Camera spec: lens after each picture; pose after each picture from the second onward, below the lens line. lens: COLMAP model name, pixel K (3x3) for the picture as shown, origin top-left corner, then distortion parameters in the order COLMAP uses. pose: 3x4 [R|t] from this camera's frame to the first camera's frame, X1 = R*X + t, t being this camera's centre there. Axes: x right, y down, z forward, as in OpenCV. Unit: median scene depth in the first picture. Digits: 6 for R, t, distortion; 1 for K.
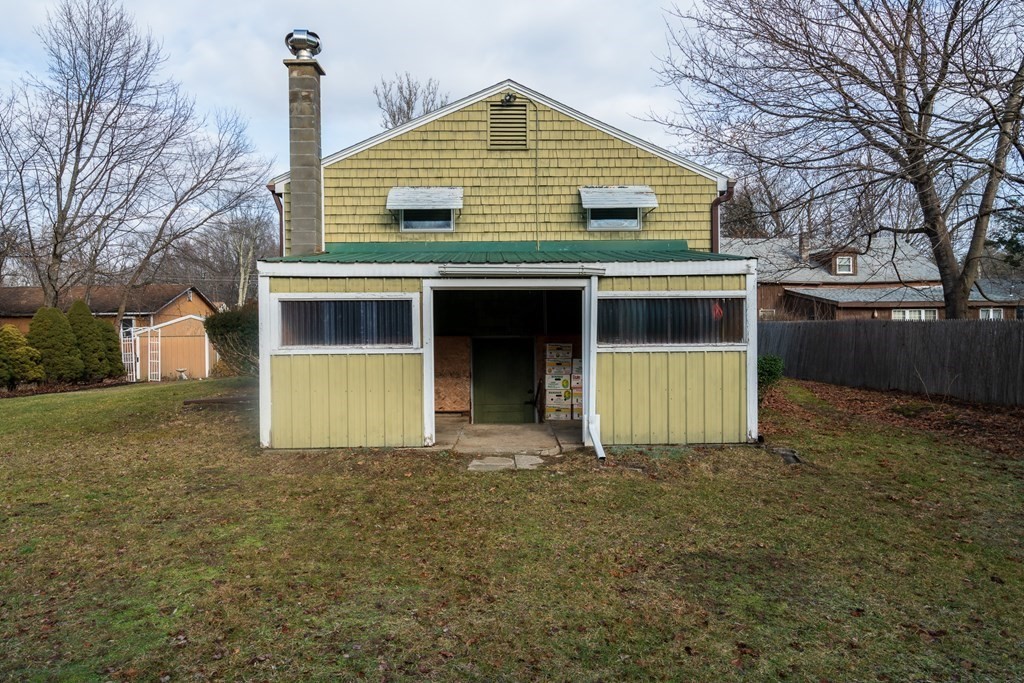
lens RADIAL K [[721.9, 0, 512.0], [0, 721.9, 340.2], [0, 0, 1]] dist [-0.004538, -0.000236]
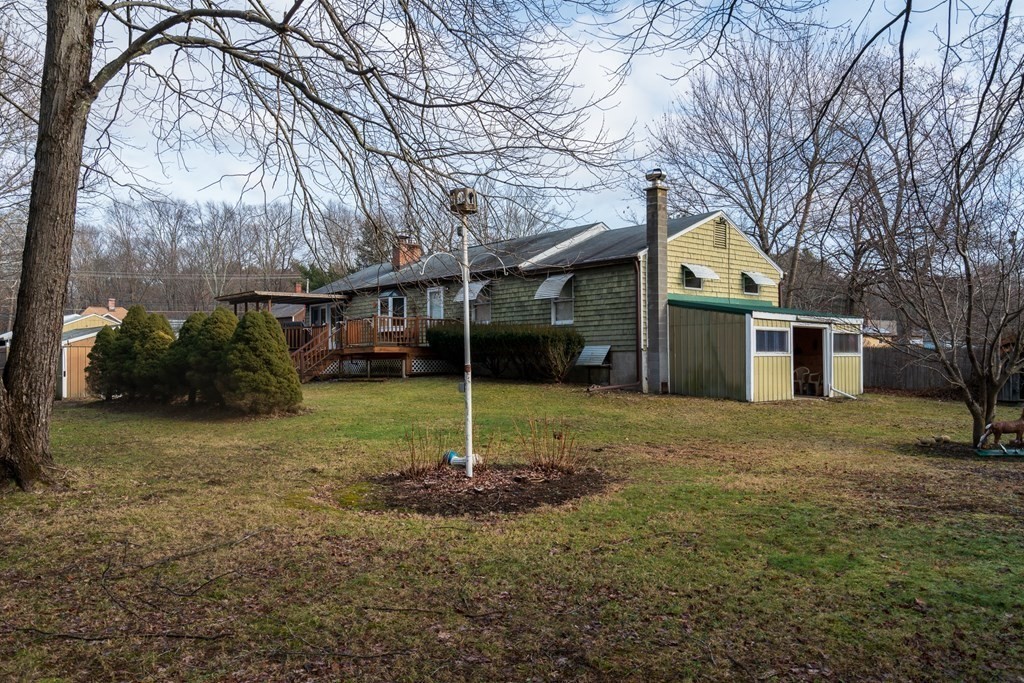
lens RADIAL K [[793.9, 0, 511.8], [0, 793.9, 346.1], [0, 0, 1]] dist [0.002534, 0.000109]
pose [[0.742979, 0.012631, 0.669196, -2.313269], [-0.006655, 0.999912, -0.011484, 0.020761], [-0.669282, 0.004078, 0.742997, -0.202900]]
